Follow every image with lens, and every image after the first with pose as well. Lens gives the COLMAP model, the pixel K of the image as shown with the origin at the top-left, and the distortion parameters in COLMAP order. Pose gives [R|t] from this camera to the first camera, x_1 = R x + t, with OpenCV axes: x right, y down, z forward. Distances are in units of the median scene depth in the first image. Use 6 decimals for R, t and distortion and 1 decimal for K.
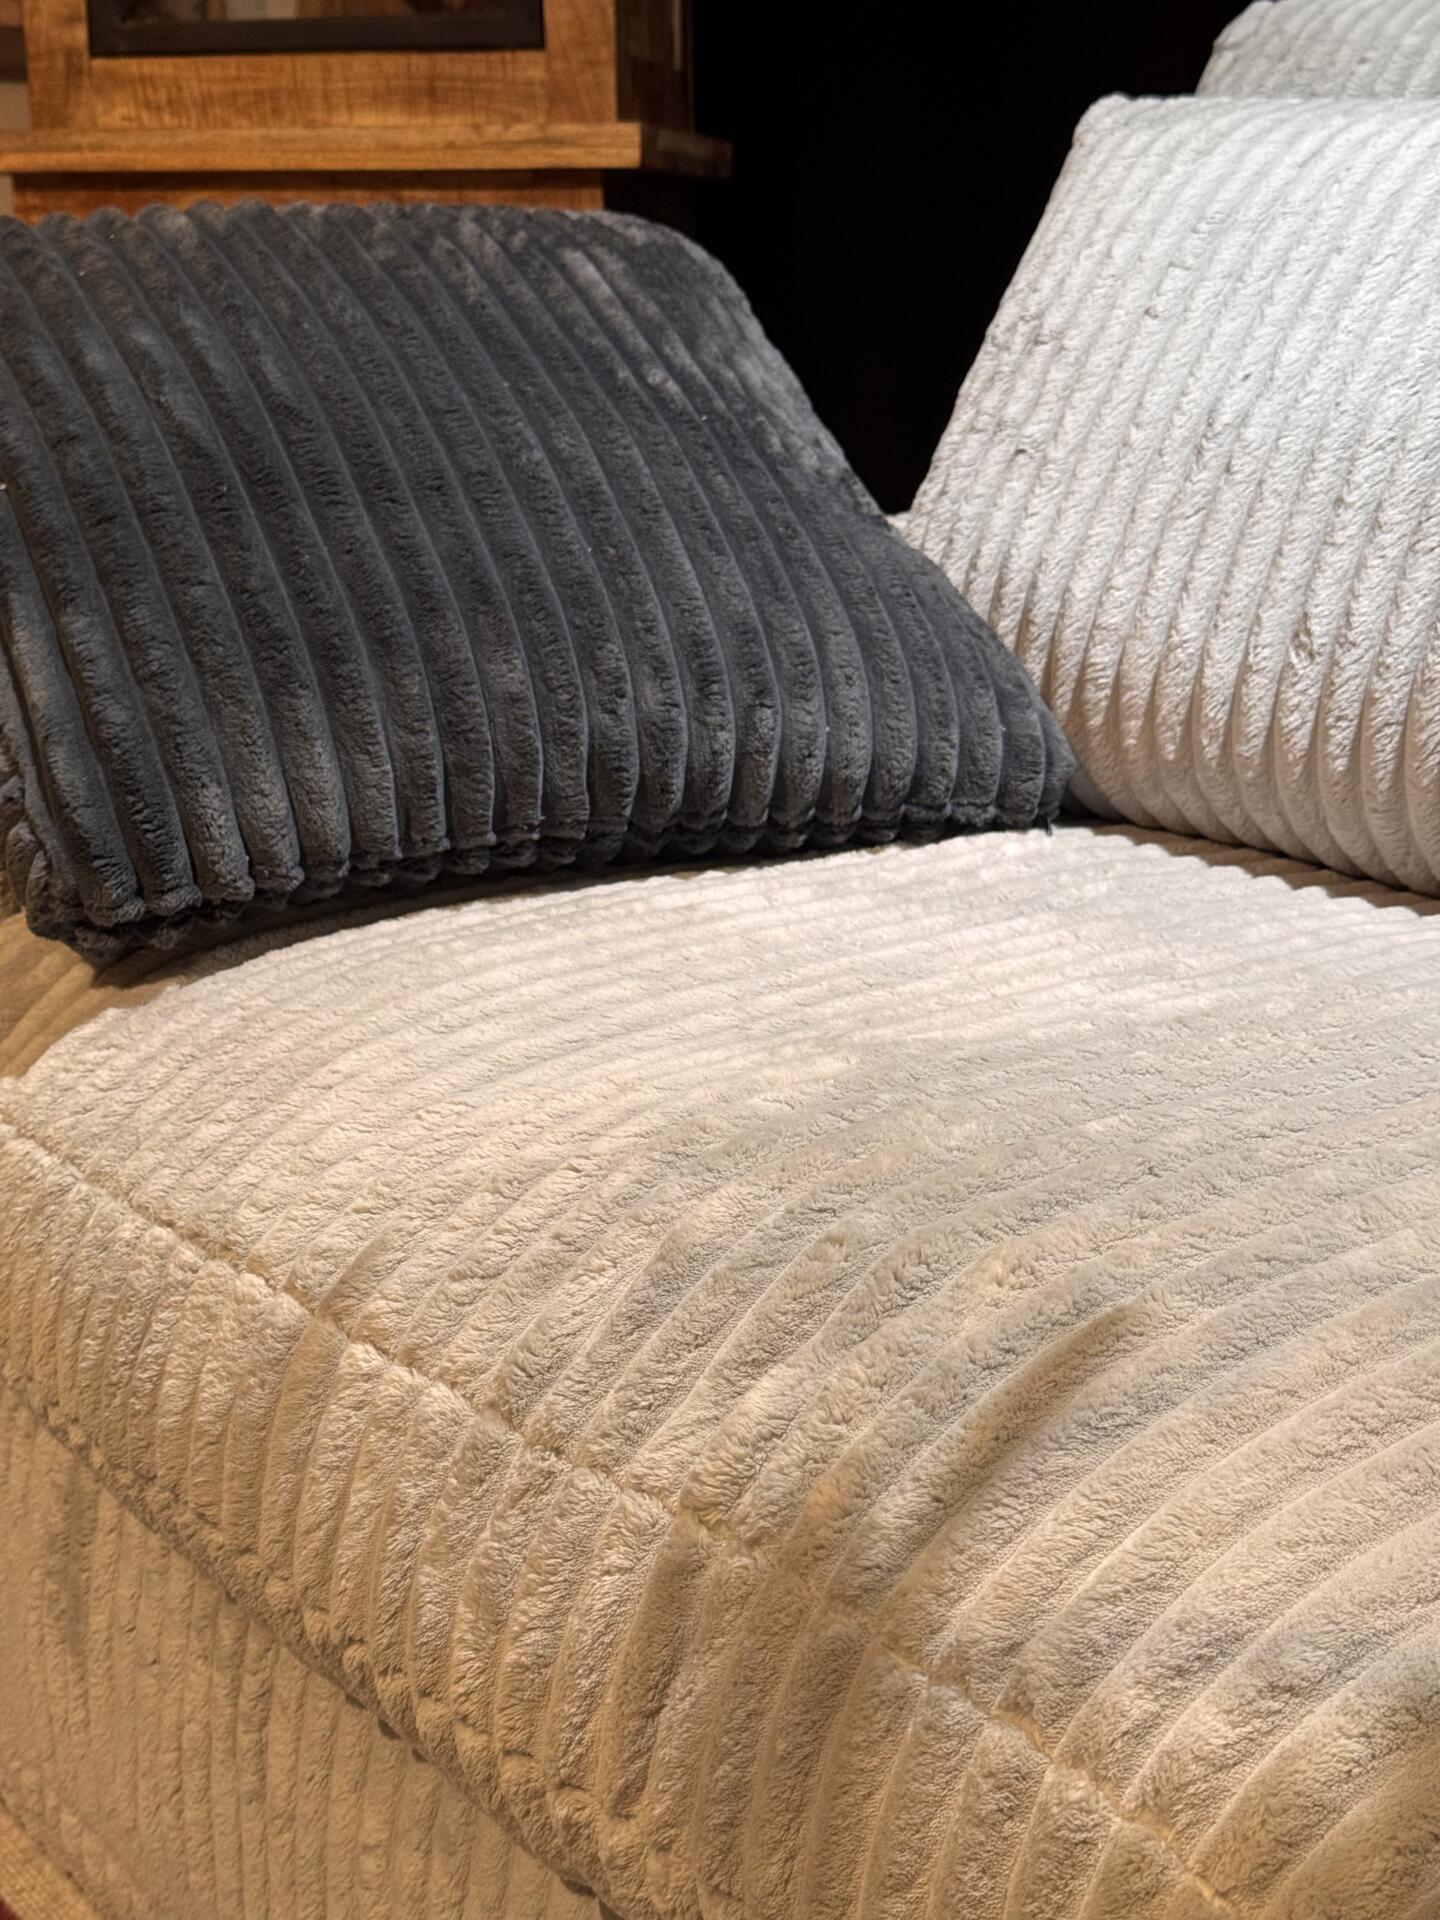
lens RADIAL K [[2763.3, 0, 718.5], [0, 2763.3, 959.0], [0, 0, 1]] dist [0.122350, 0.000000]
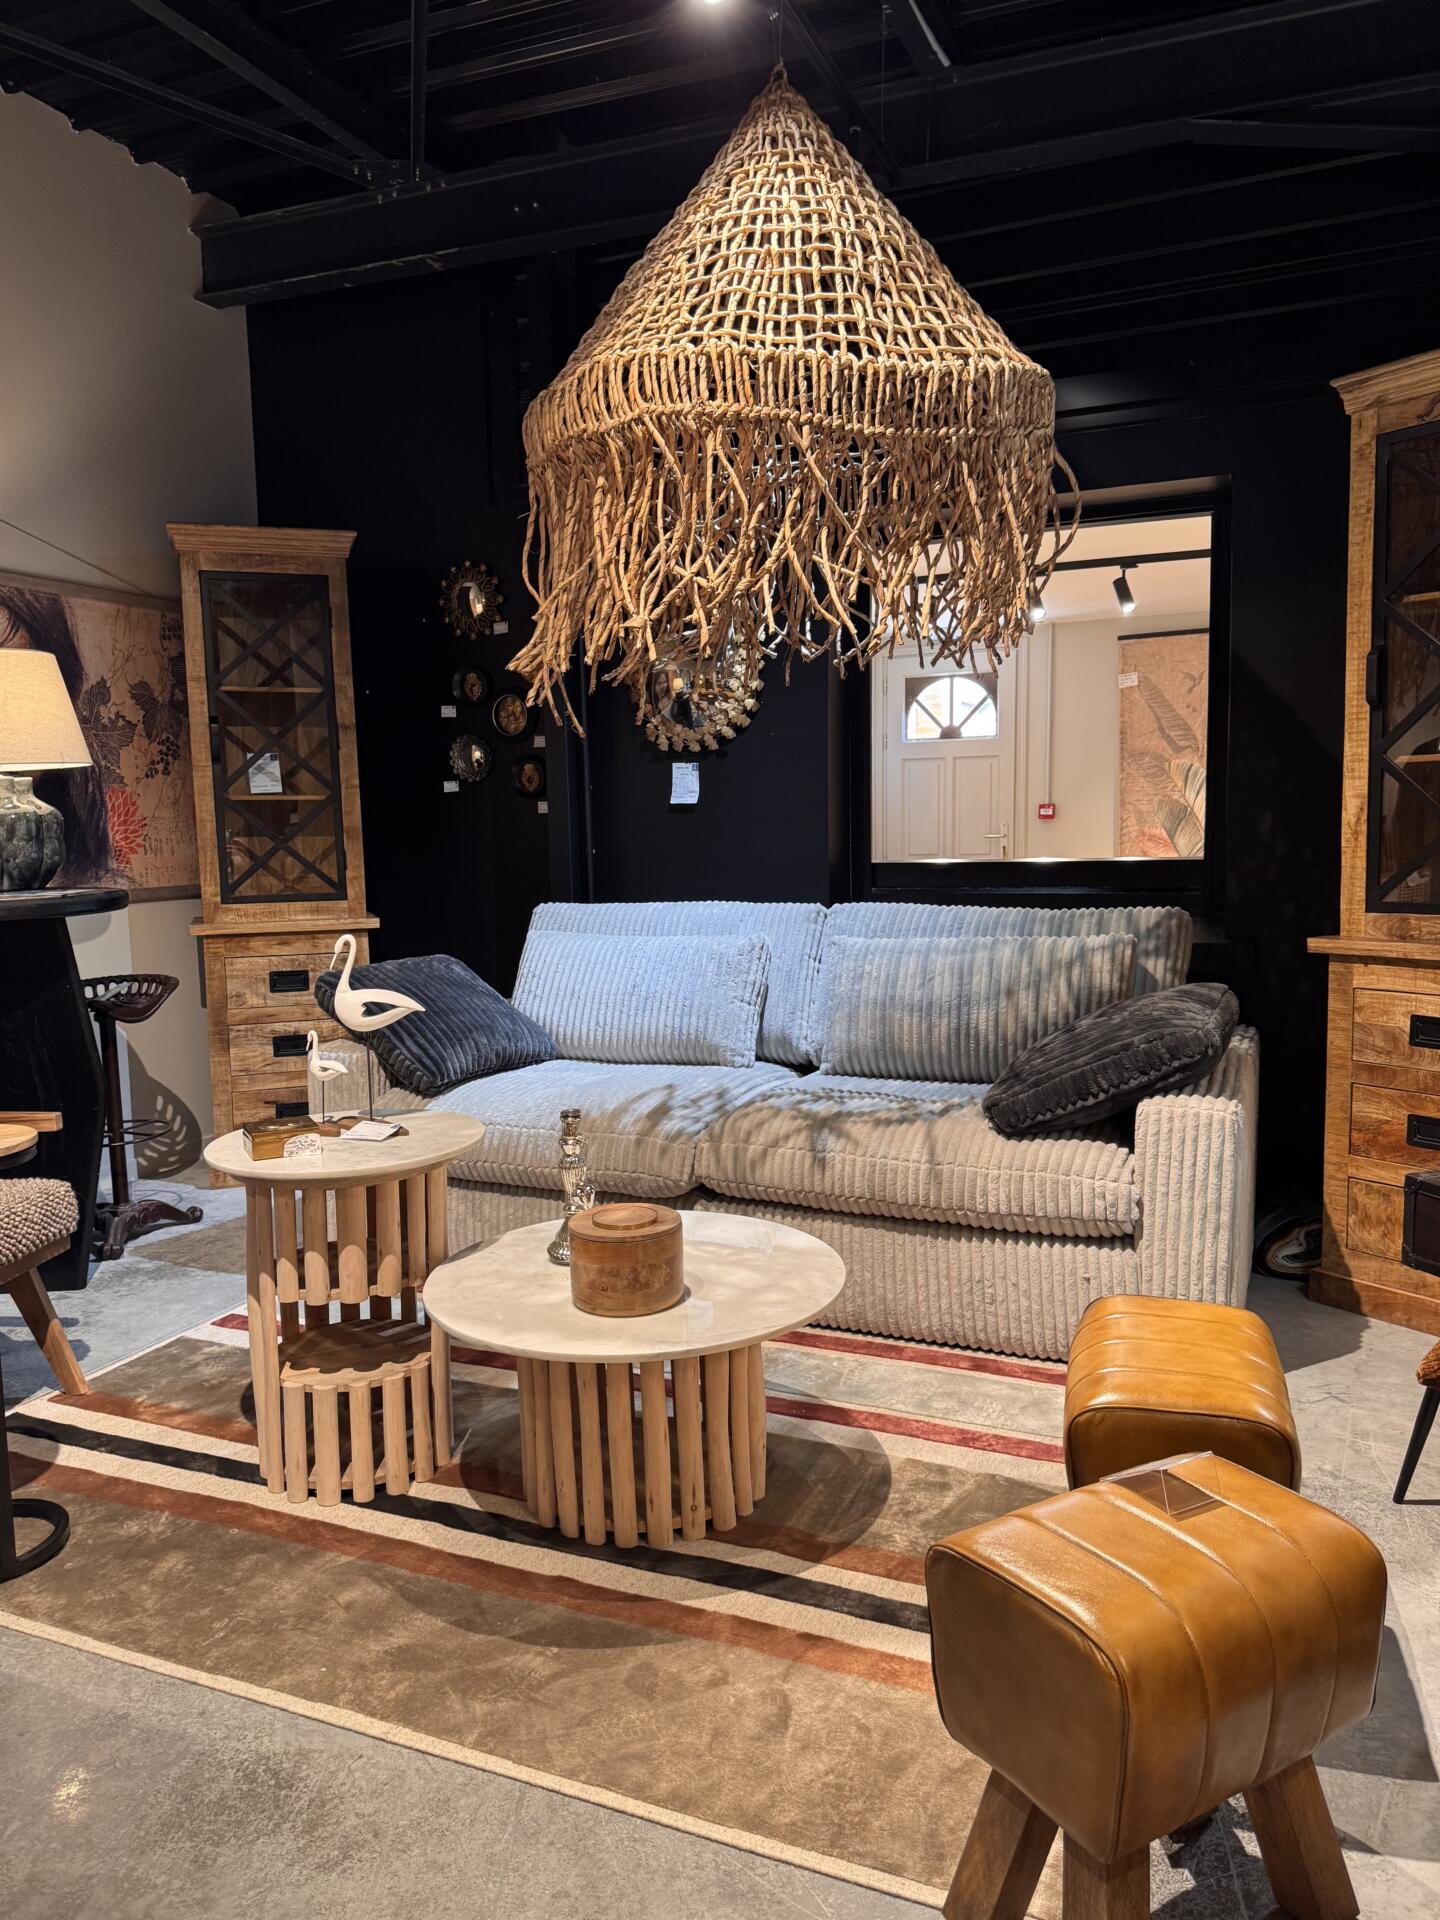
lens RADIAL K [[1375.4, 0, 728.6], [0, 1375.4, 960.2], [0, 0, 1]] dist [0.063318, -0.059772]
pose [[0.869383, -0.057397, 0.490793, -1.003843], [0.134526, 0.983207, -0.123314, 0.157262], [-0.475474, 0.173231, 0.862506, -1.758691]]
